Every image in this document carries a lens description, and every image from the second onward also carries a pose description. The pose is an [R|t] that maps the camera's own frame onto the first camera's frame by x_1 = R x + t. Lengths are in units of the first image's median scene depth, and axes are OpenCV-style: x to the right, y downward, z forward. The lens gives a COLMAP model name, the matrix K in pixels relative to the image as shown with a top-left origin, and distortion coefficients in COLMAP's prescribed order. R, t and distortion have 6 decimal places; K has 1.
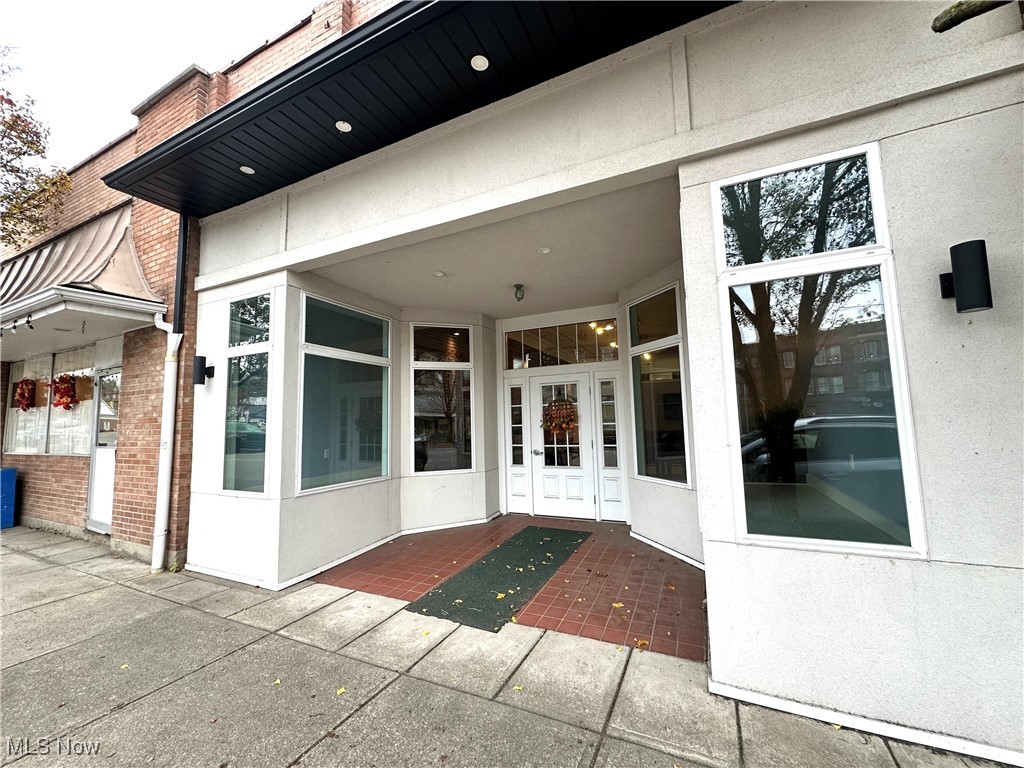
lens RADIAL K [[408.4, 0, 509.9], [0, 408.4, 384.4], [0, 0, 1]] dist [-0.002996, 0.000030]
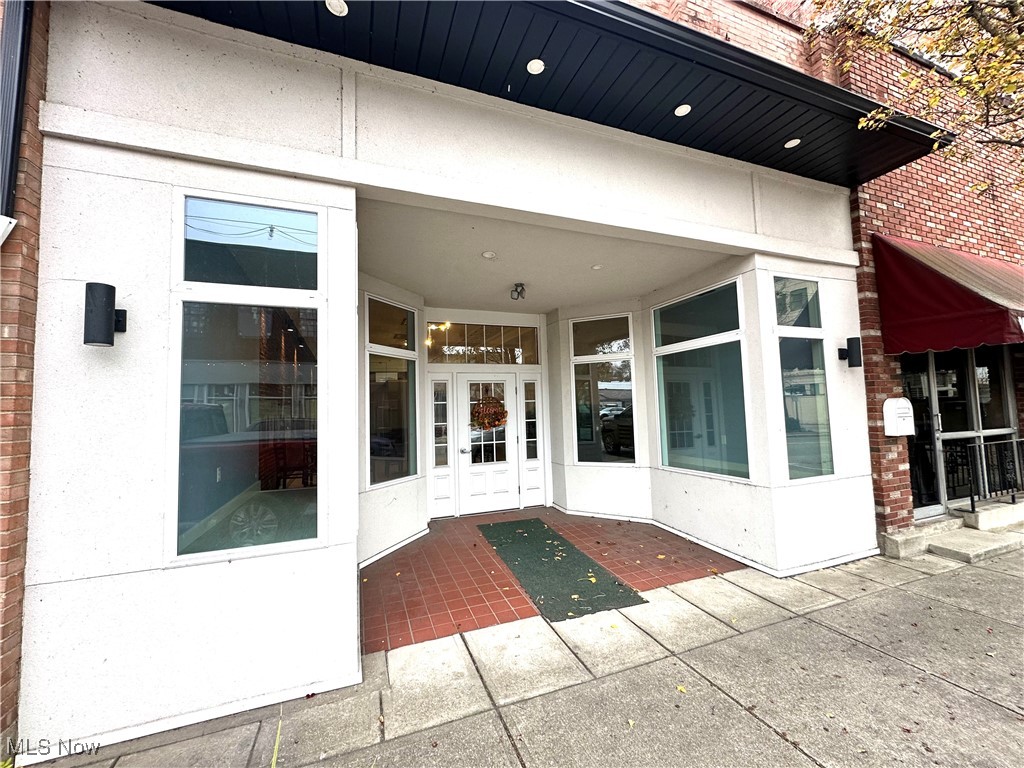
lens RADIAL K [[408.4, 0, 511.9], [0, 408.4, 384.7], [0, 0, 1]] dist [-0.002996, 0.000030]
pose [[0.687042, 0.052306, 0.724733, -0.857341], [-0.055515, 0.998269, -0.019420, 0.031903], [-0.724494, -0.026891, 0.688757, 0.373870]]
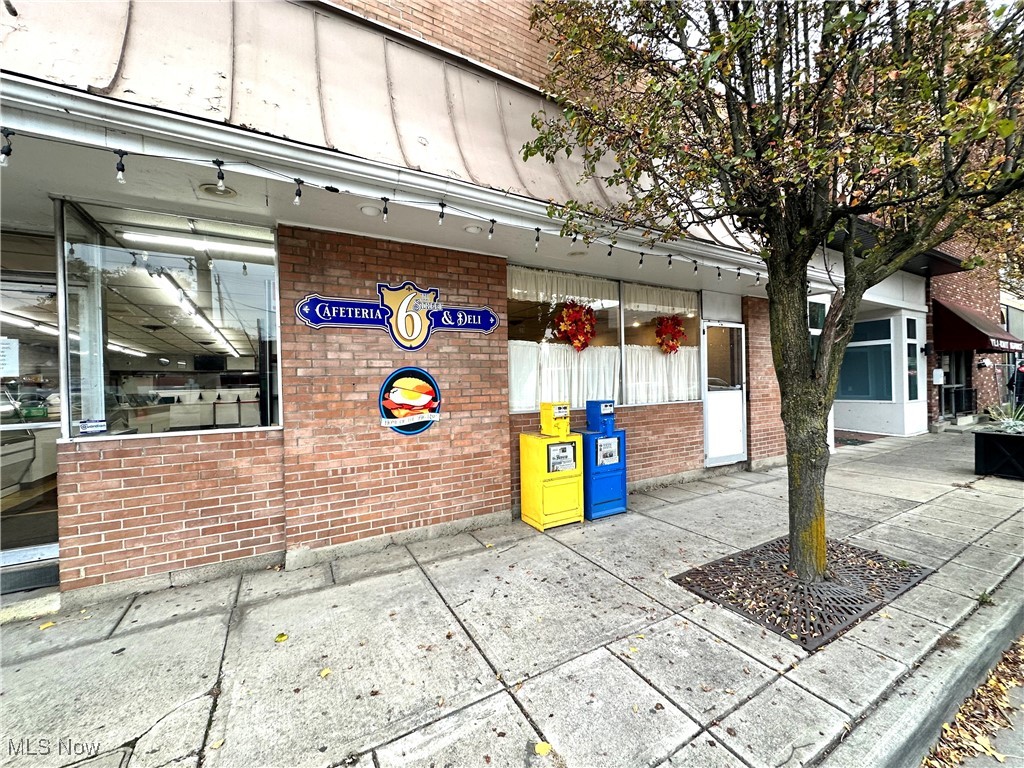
lens RADIAL K [[408.4, 0, 514.5], [0, 408.4, 380.9], [0, 0, 1]] dist [-0.002996, 0.000030]
pose [[0.563983, 0.014181, 0.825664, -3.020837], [-0.070333, 0.997044, 0.030917, 0.175025], [-0.822786, -0.075508, 0.563314, 1.126368]]
